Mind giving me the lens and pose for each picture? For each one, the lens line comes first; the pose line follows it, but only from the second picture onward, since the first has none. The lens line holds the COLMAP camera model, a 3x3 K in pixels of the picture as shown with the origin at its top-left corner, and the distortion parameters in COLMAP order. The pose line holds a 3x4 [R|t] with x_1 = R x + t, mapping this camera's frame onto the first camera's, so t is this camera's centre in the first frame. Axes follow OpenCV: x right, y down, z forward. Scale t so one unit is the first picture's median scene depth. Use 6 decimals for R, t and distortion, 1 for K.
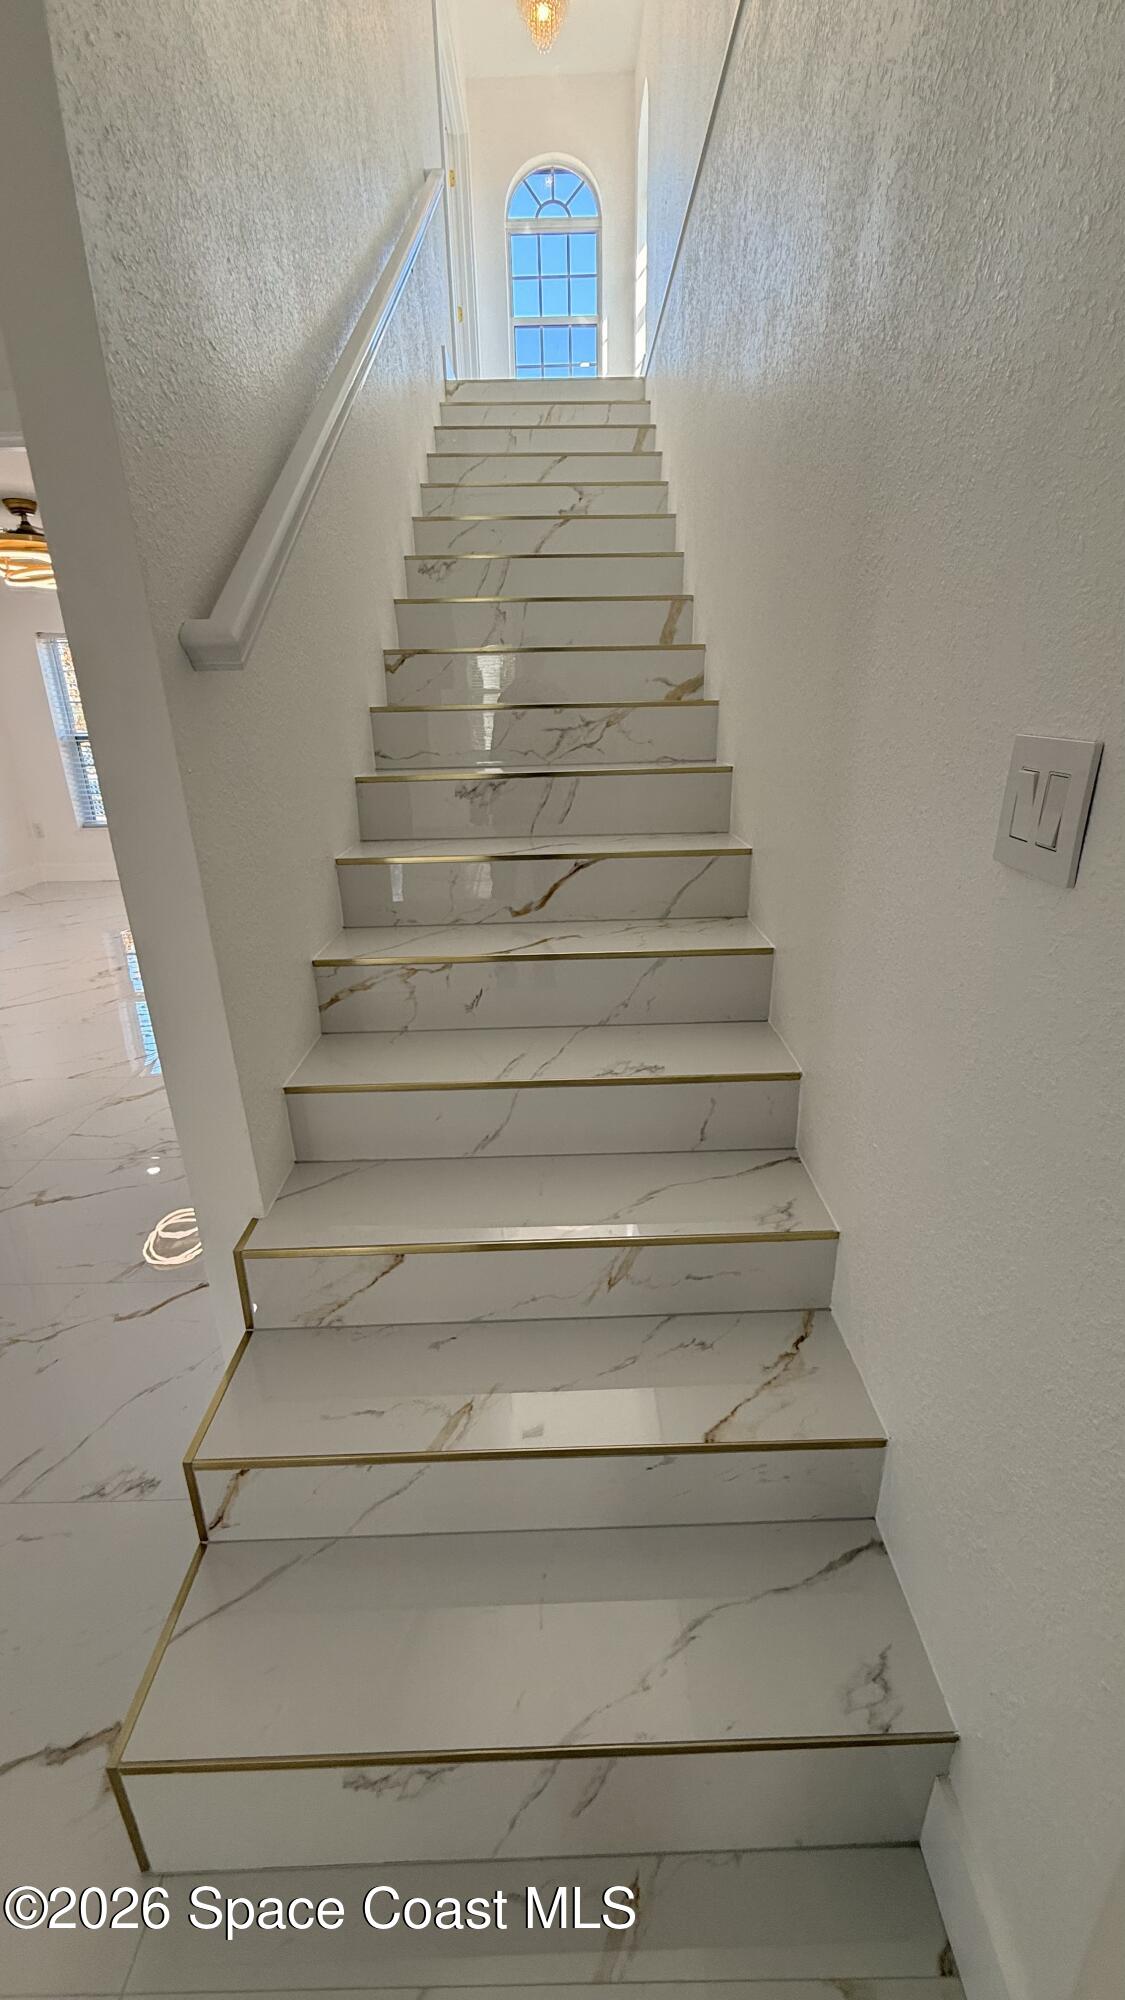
lens RADIAL K [[794.9, 0, 565.9], [0, 794.9, 993.7], [0, 0, 1]] dist [0.000755, -0.000563]
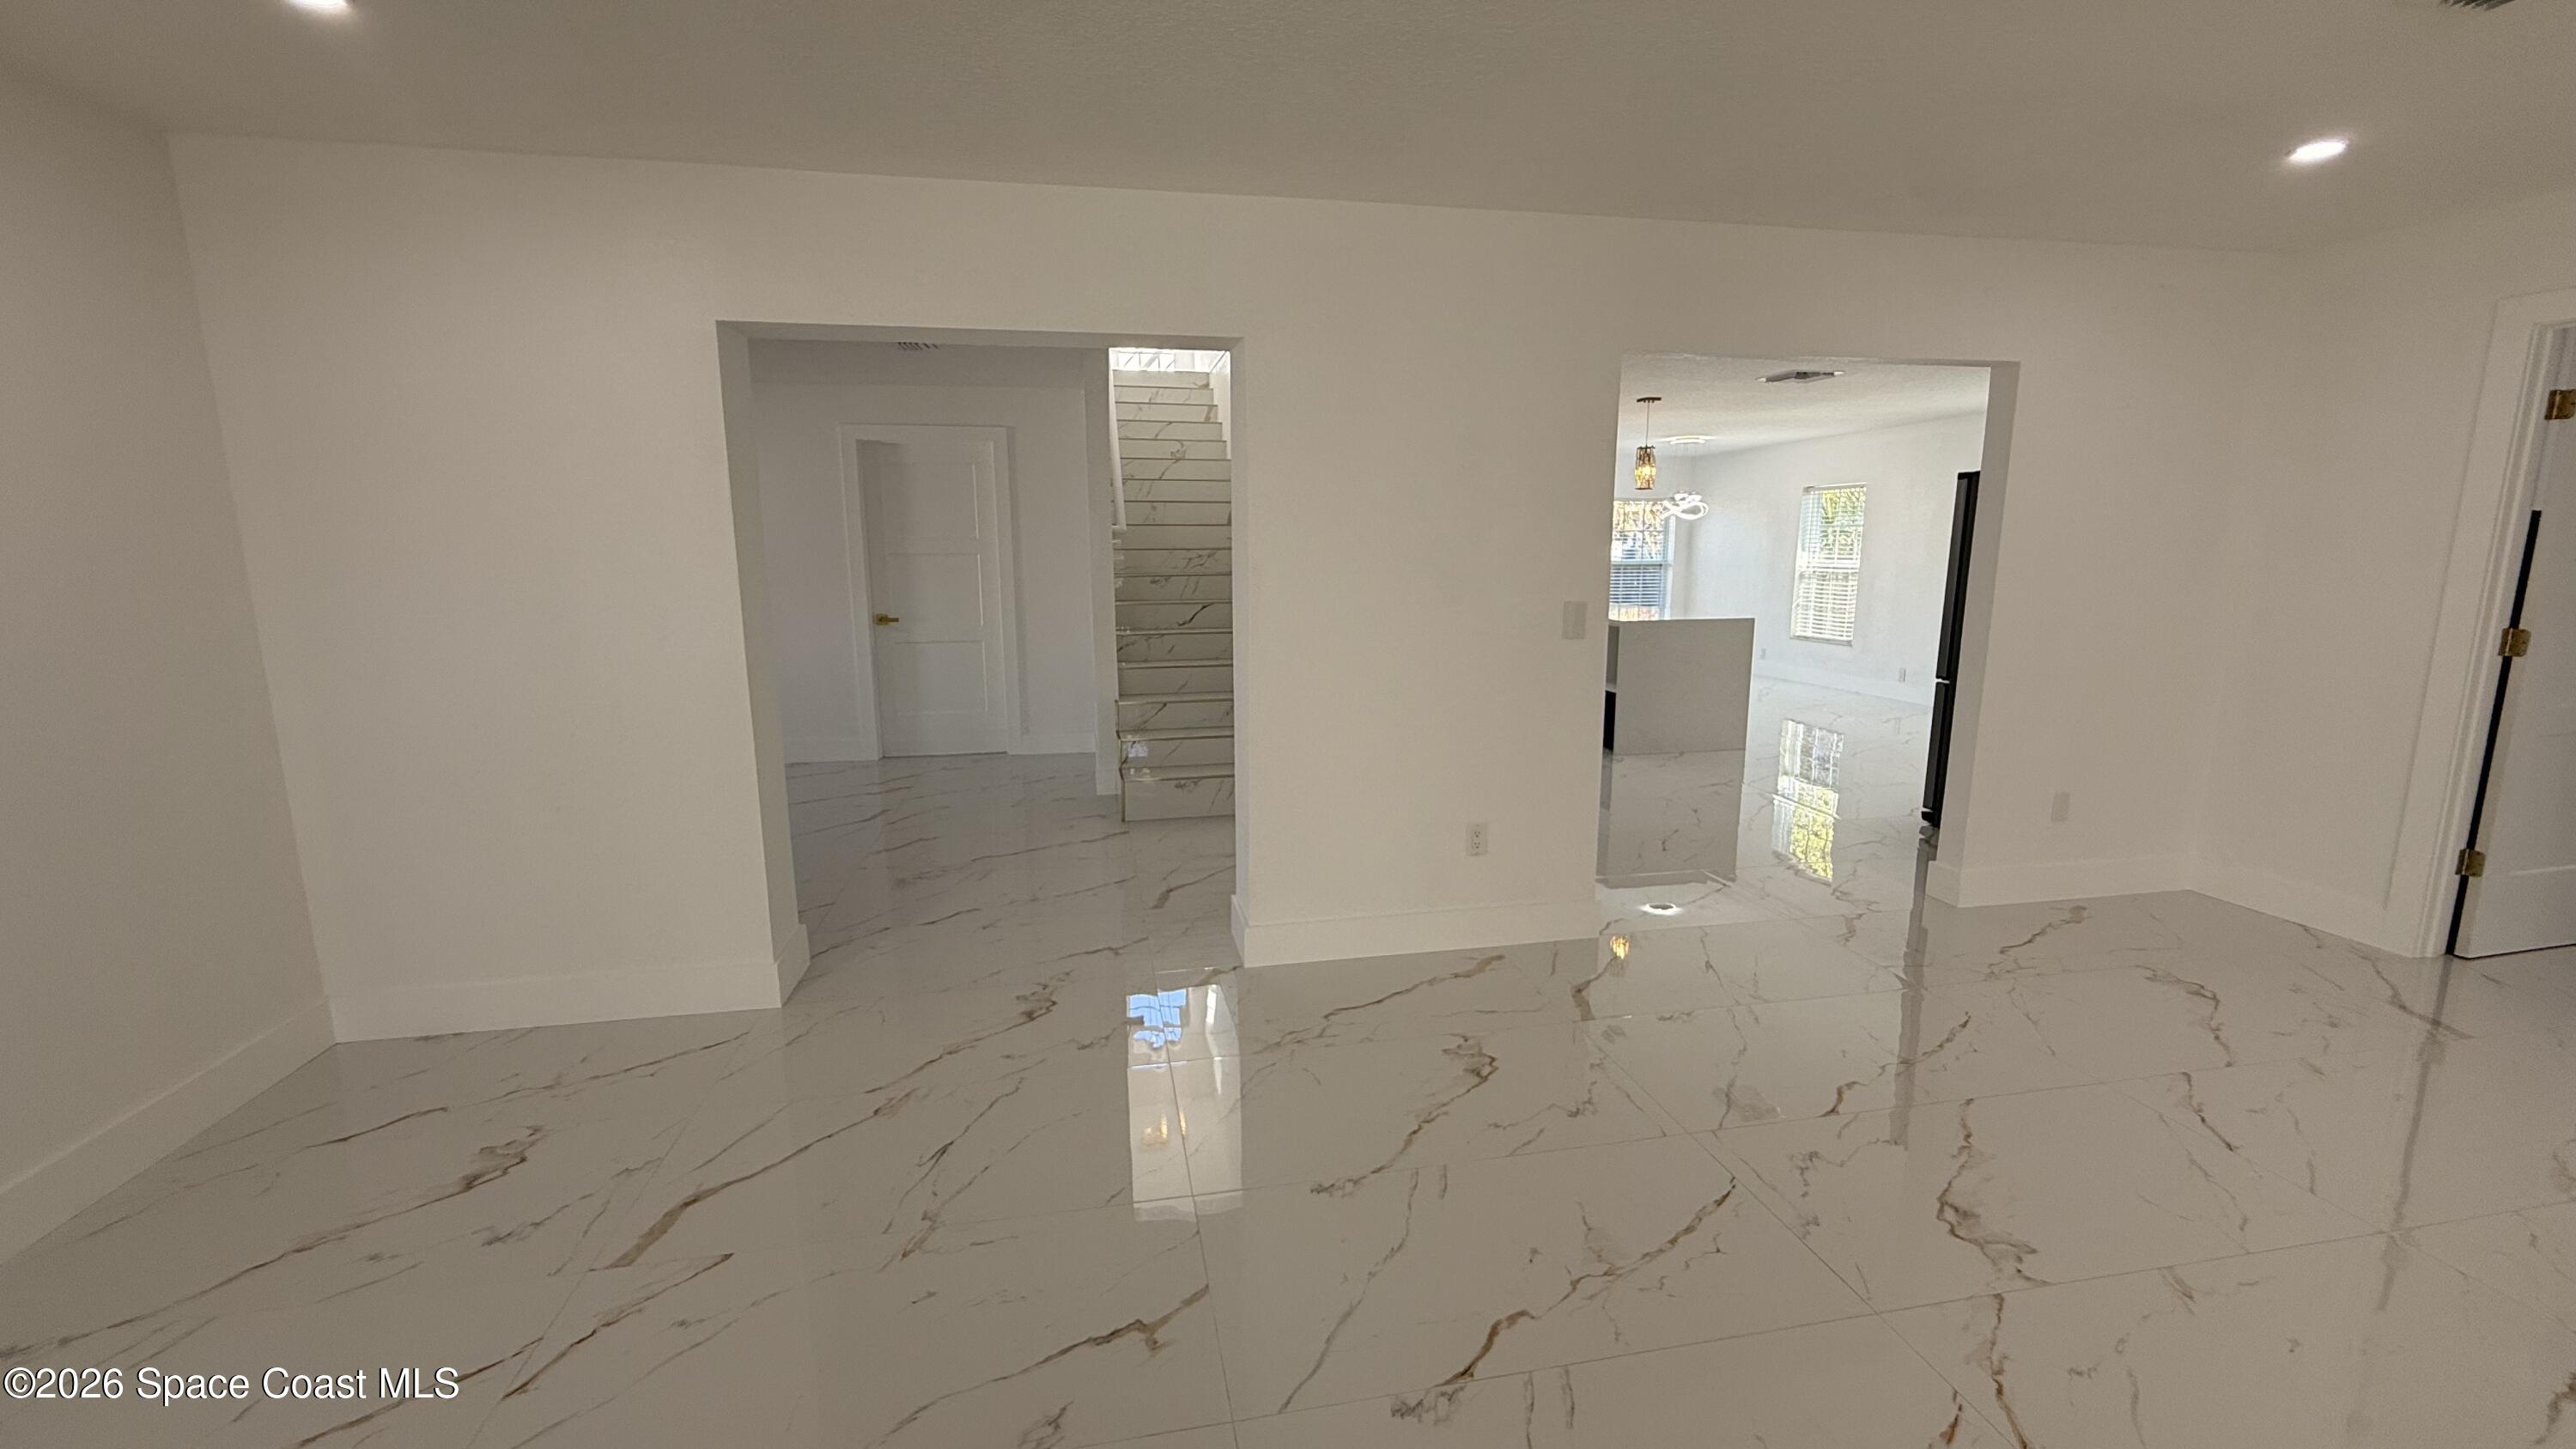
lens RADIAL K [[1023.9, 0, 1286.8], [0, 1023.9, 715.0], [0, 0, 1]] dist [0.000755, -0.000563]
pose [[0.981497, -0.016080, 0.190801, -0.390504], [0.051207, 0.982216, -0.180637, 0.873064], [-0.184503, 0.187065, 0.964865, -2.408105]]
